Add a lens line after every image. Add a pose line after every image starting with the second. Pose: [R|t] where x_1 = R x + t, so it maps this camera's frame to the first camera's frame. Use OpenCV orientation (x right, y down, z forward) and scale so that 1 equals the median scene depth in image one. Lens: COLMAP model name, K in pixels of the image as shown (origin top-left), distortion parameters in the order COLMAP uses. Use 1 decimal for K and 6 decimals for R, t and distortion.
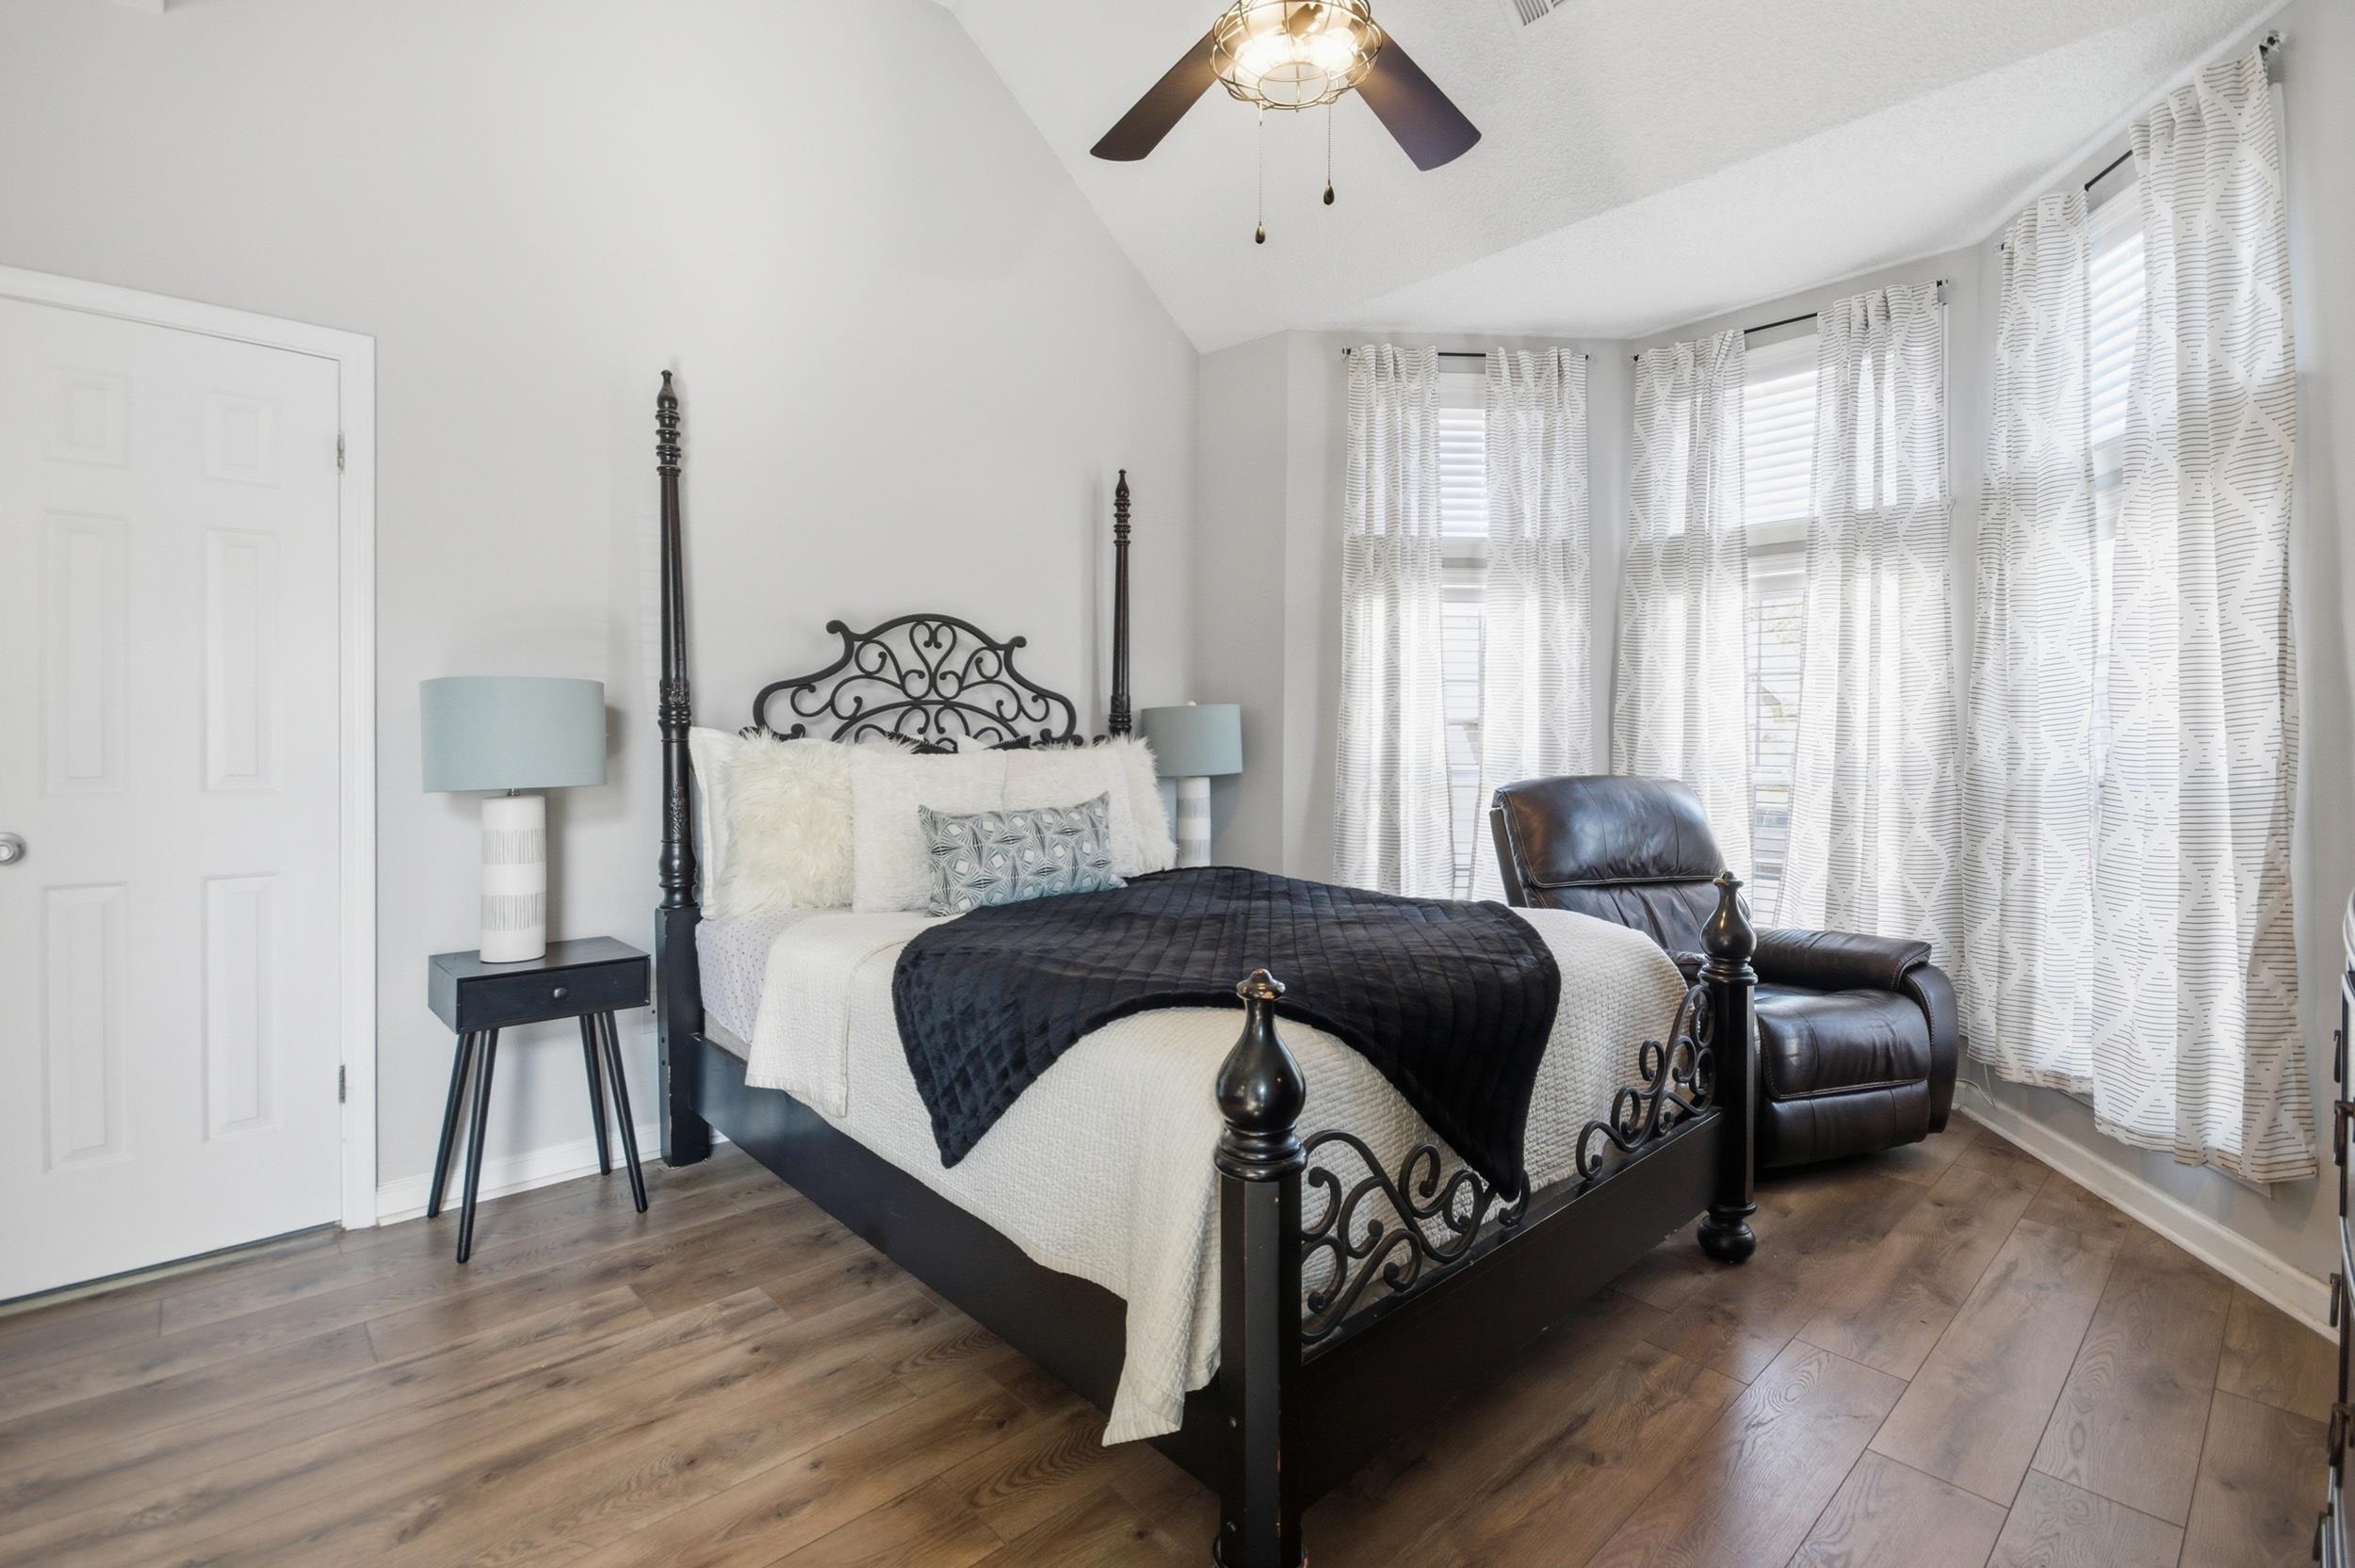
lens RADIAL K [[1058.5, 0, 1172.9], [0, 1058.5, 753.8], [0, 0, 1]] dist [0.018767, -0.019893]
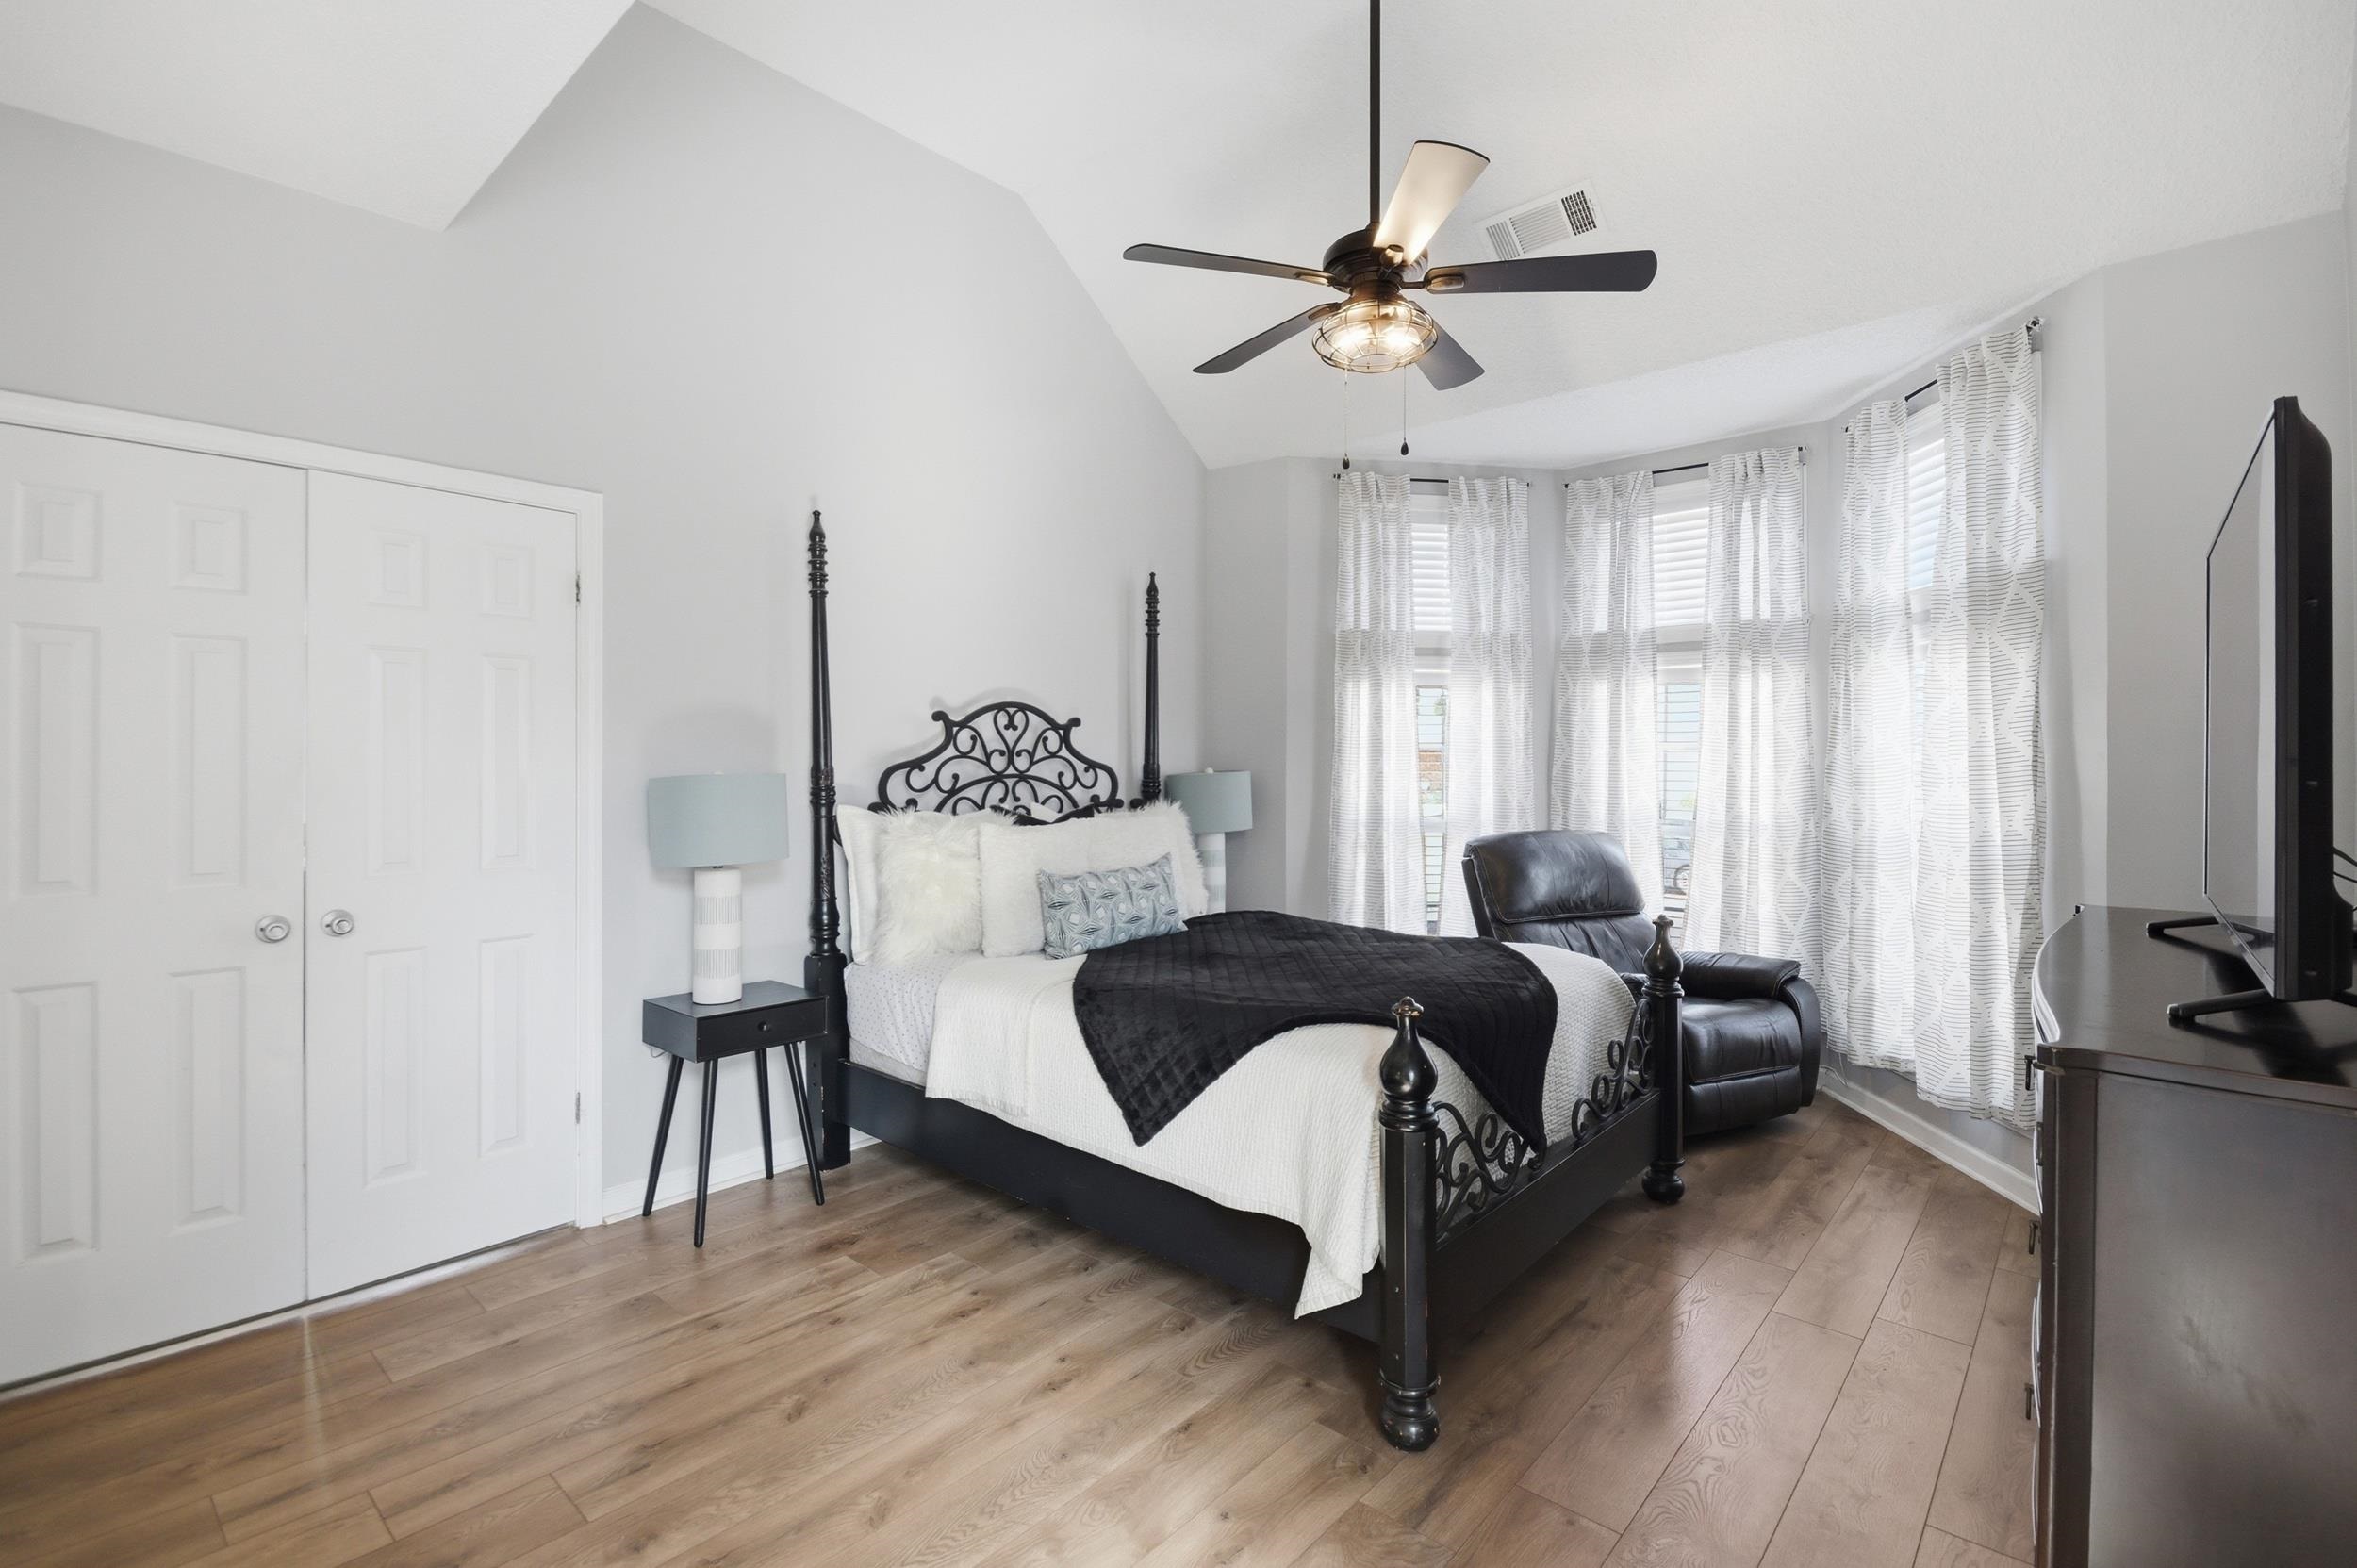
lens RADIAL K [[1060.6, 0, 1174.0], [0, 1060.6, 765.7], [0, 0, 1]] dist [0.001178, -0.006264]
pose [[0.995311, -0.003492, 0.096661, -0.191125], [0.004429, 0.999945, -0.009475, -0.057423], [-0.096623, 0.009859, 0.995272, -0.241739]]
